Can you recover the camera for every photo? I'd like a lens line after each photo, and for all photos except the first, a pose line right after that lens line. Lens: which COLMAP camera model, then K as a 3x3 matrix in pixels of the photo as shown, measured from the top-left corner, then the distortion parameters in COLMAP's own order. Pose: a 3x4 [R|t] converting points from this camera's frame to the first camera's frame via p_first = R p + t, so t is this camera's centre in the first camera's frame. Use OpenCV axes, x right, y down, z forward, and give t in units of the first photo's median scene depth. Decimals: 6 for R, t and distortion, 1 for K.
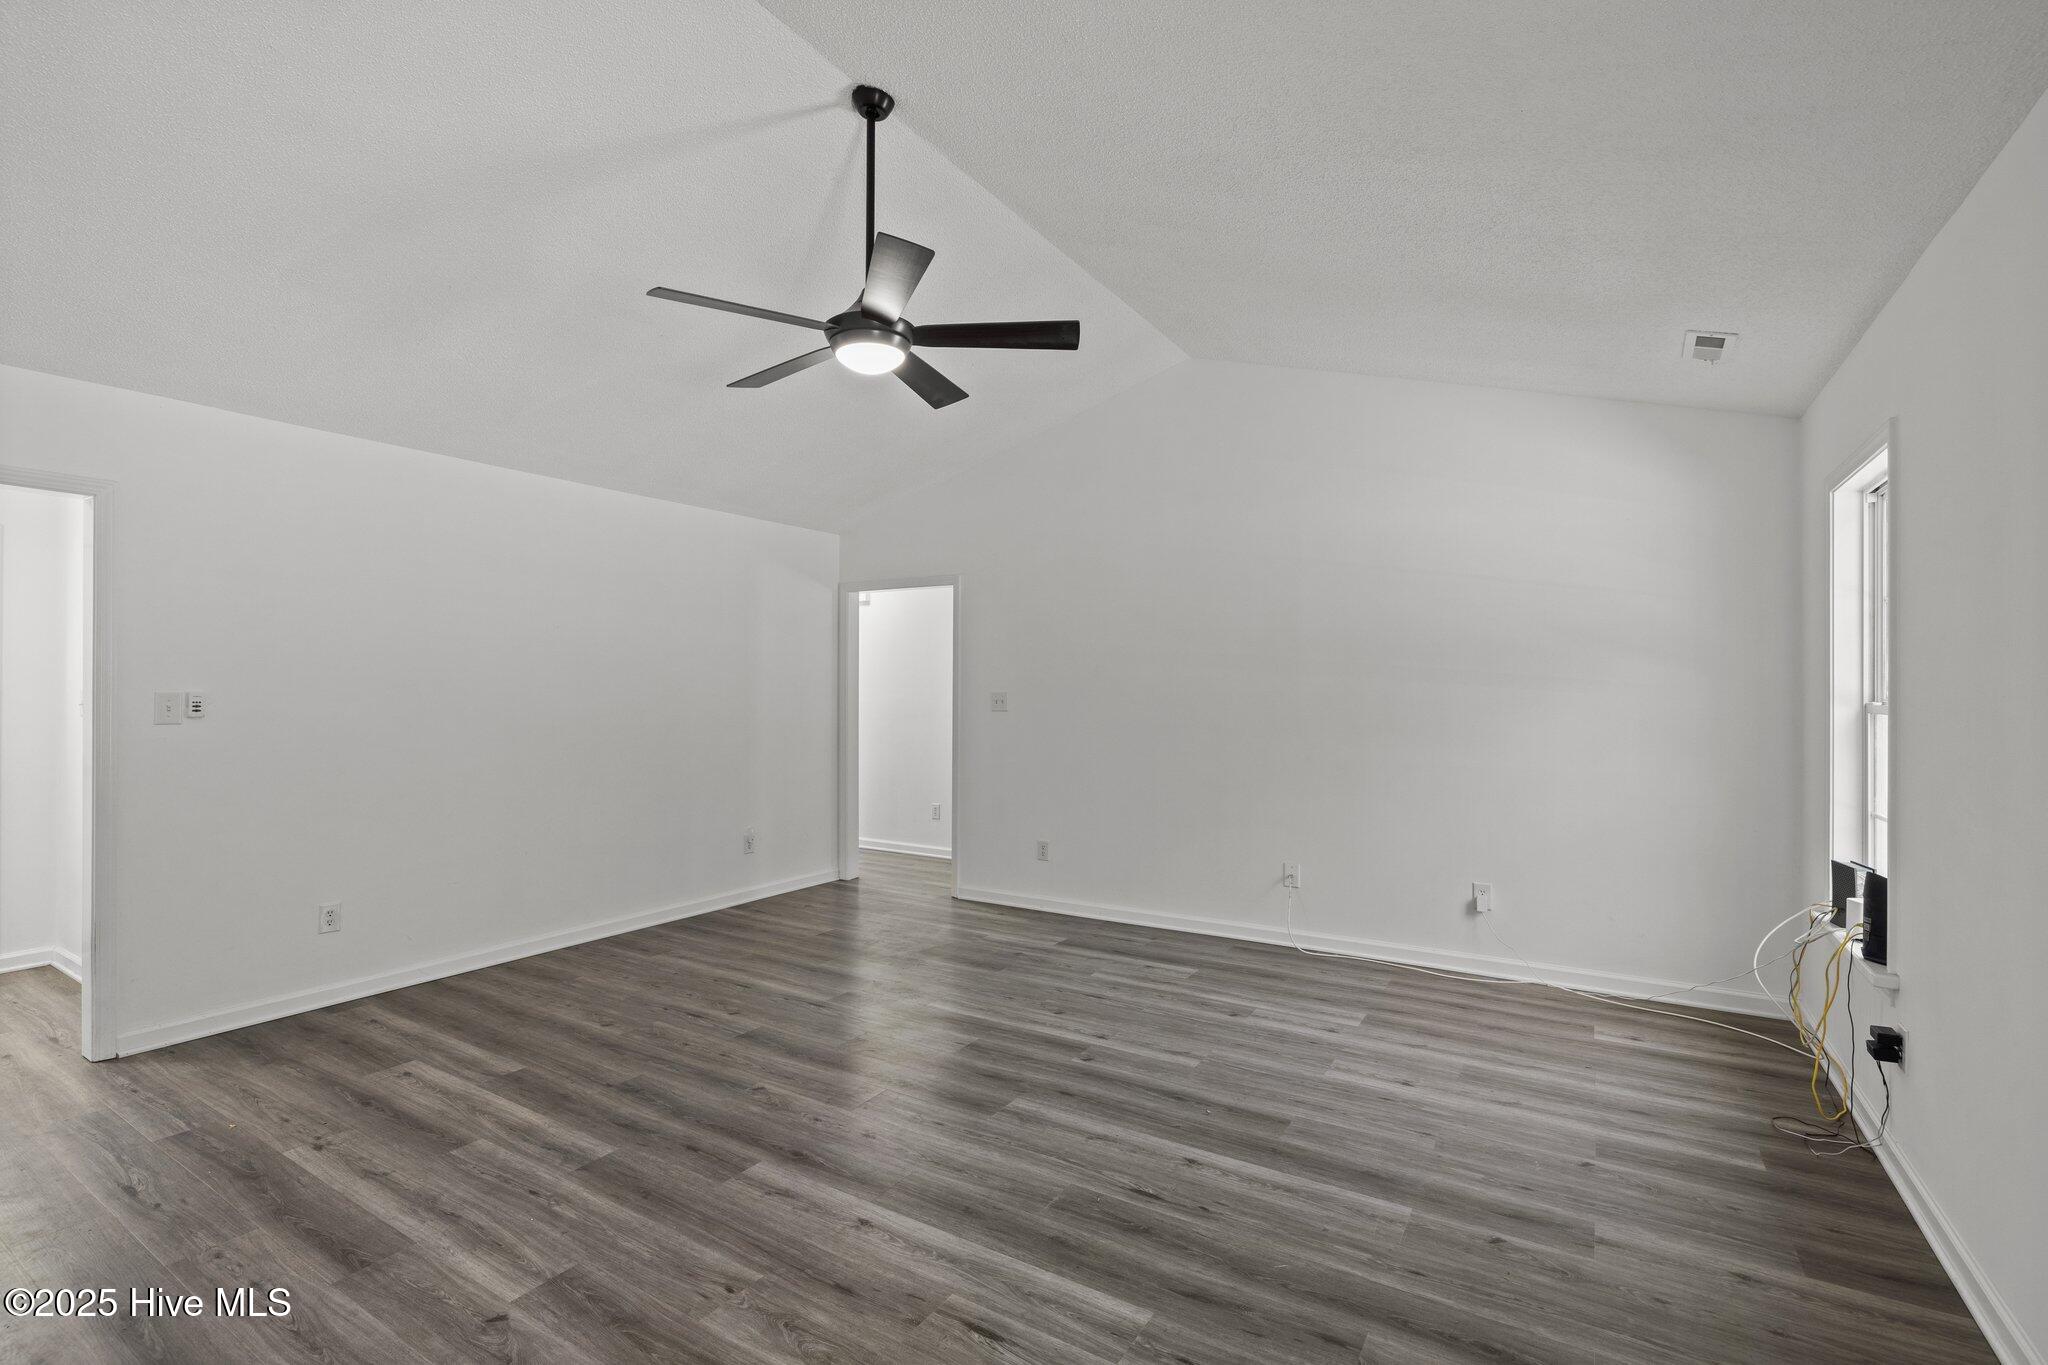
lens RADIAL K [[923.0, 0, 1030.9], [0, 923.0, 693.4], [0, 0, 1]] dist [0.000142, -0.000019]
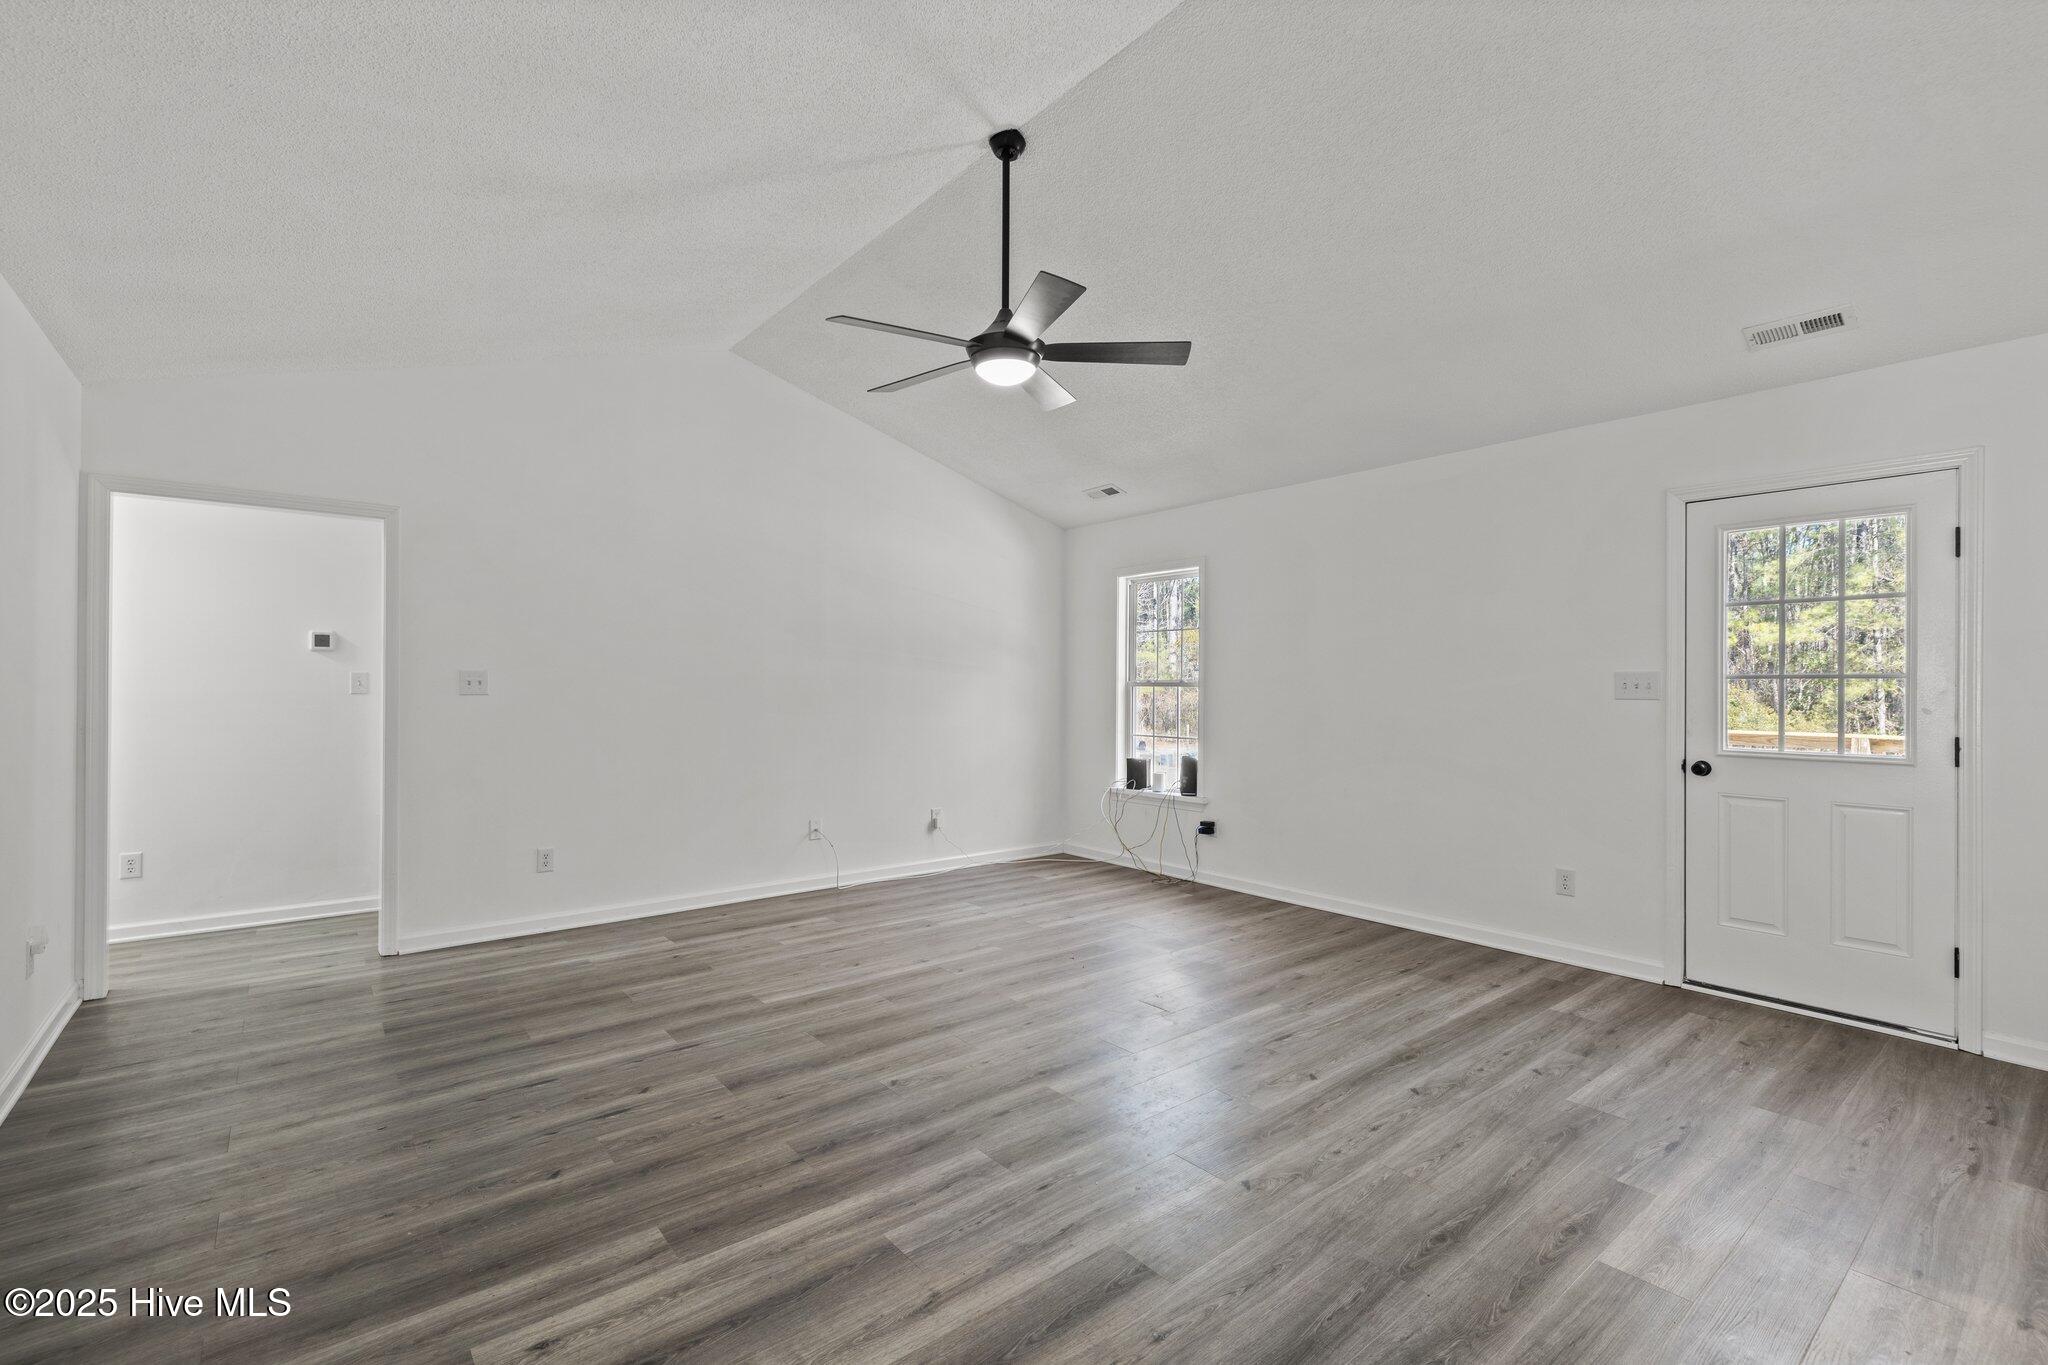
lens RADIAL K [[897.6, 0, 1029.7], [0, 897.6, 688.0], [0, 0, 1]] dist [0.009420, -0.000708]
pose [[0.323632, -0.002917, 0.946178, -0.951454], [-0.000714, 0.999994, 0.003327, 0.012594], [-0.946183, -0.001753, 0.323628, 0.474853]]
